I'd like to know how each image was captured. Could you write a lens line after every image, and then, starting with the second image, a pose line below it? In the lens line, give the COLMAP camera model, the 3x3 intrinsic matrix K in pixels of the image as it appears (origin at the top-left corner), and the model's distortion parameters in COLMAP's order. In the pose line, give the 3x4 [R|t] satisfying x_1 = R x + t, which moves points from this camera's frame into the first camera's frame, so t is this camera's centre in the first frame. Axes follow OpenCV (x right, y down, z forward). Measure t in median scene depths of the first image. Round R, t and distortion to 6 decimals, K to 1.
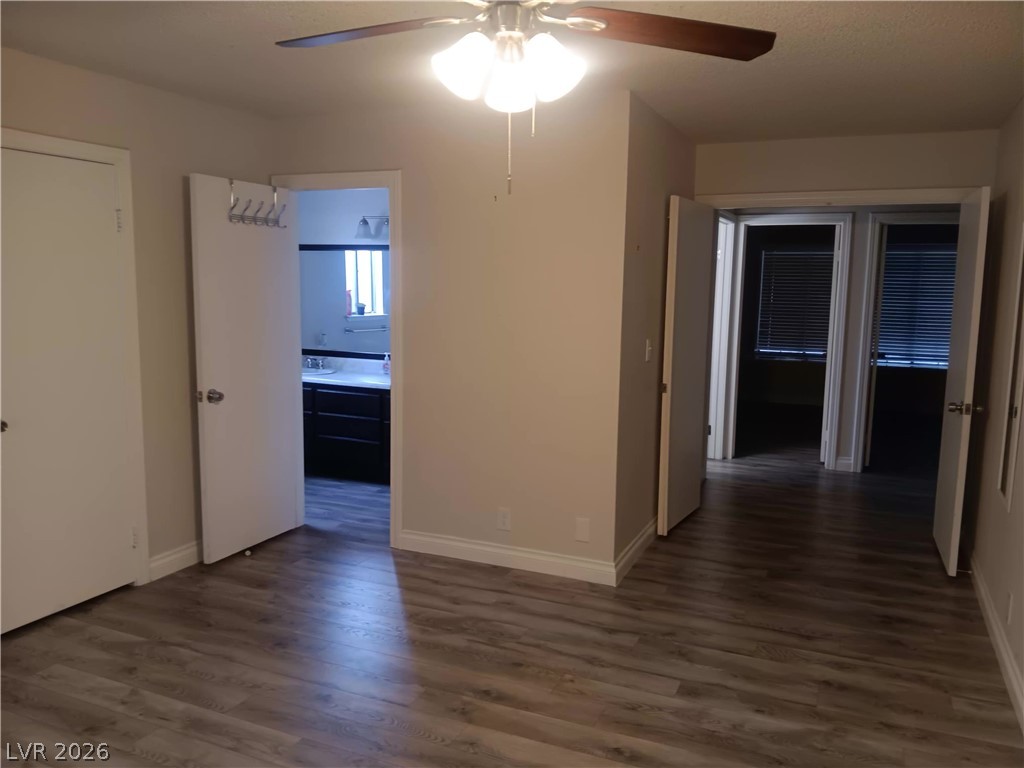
lens RADIAL K [[786.4, 0, 518.7], [0, 786.4, 386.1], [0, 0, 1]] dist [0.063257, -0.127097]
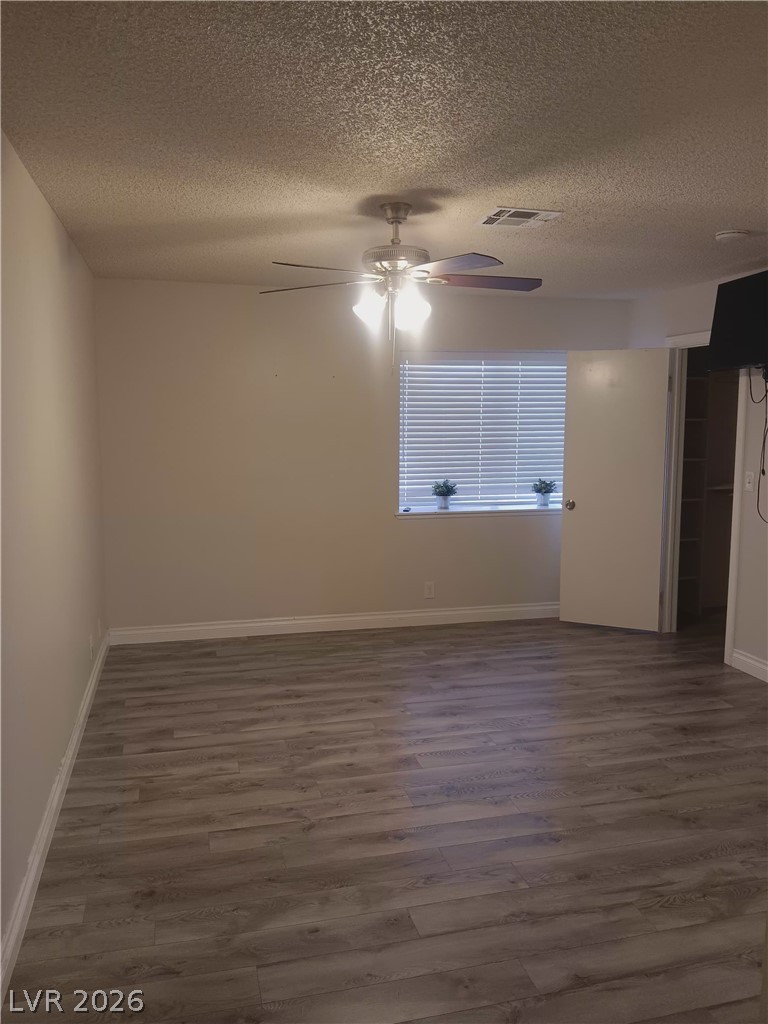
lens RADIAL K [[786.4, 0, 384.0], [0, 786.4, 512.0], [0, 0, 1]] dist [0.063257, -0.127097]
pose [[-0.781841, 0.059189, -0.620662, 0.727983], [-0.102827, 0.969610, 0.221997, -0.210556], [0.614940, 0.237387, -0.751995, 1.542878]]
